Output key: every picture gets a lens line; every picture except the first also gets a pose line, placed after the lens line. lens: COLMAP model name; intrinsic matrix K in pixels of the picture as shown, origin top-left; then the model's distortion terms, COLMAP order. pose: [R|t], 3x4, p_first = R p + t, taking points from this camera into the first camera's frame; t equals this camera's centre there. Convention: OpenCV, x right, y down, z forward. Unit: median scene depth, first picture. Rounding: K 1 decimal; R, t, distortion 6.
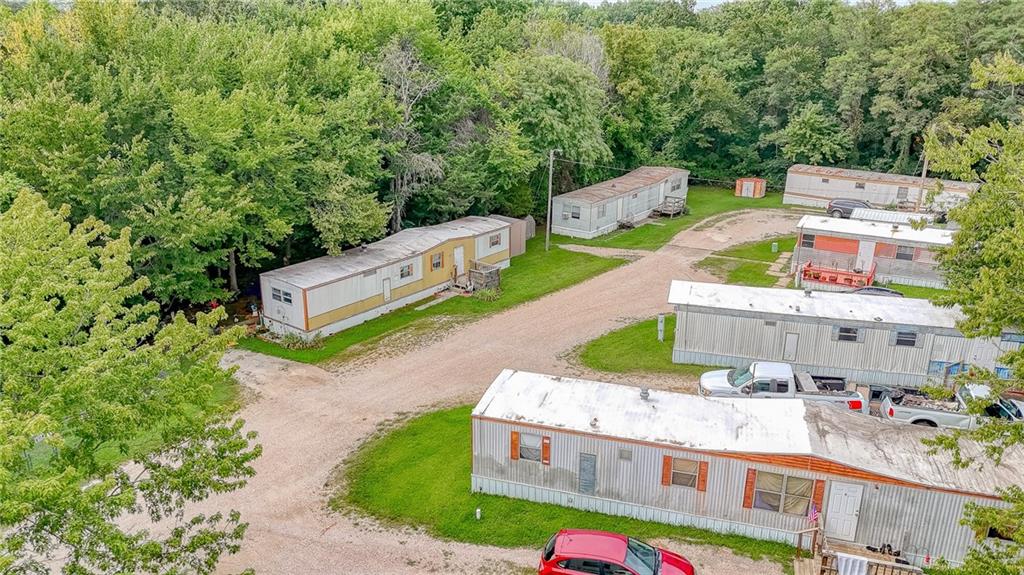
lens RADIAL K [[752.9, 0, 512.0], [0, 752.9, 287.5], [0, 0, 1]] dist [0.034325, -0.000287]
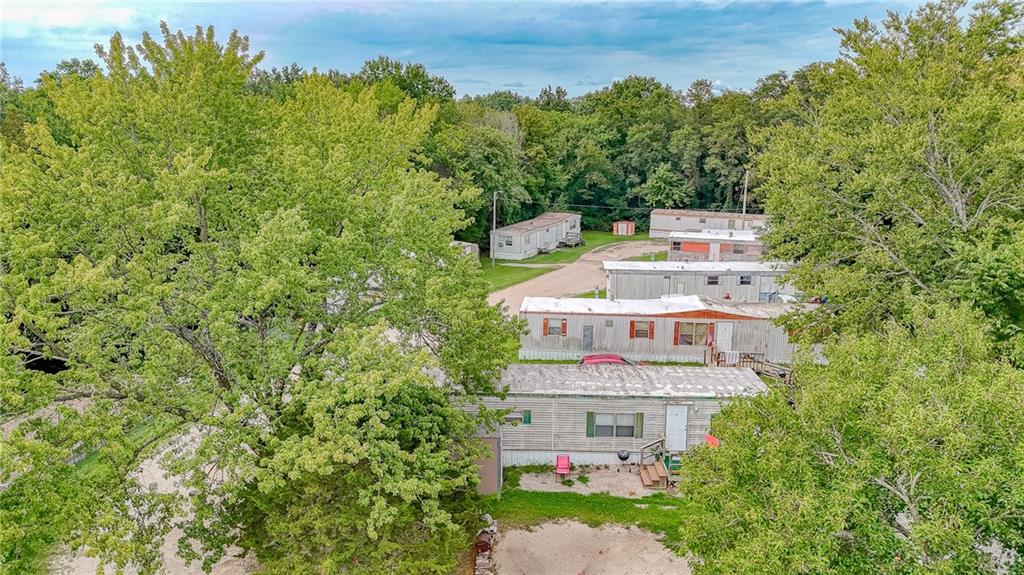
lens RADIAL K [[748.5, 0, 511.6], [0, 748.5, 291.2], [0, 0, 1]] dist [0.082811, -0.090043]
pose [[0.980395, -0.044900, 0.191857, -0.149679], [0.065759, 0.992424, -0.103777, 0.112601], [-0.185744, 0.114359, 0.975921, -0.255592]]
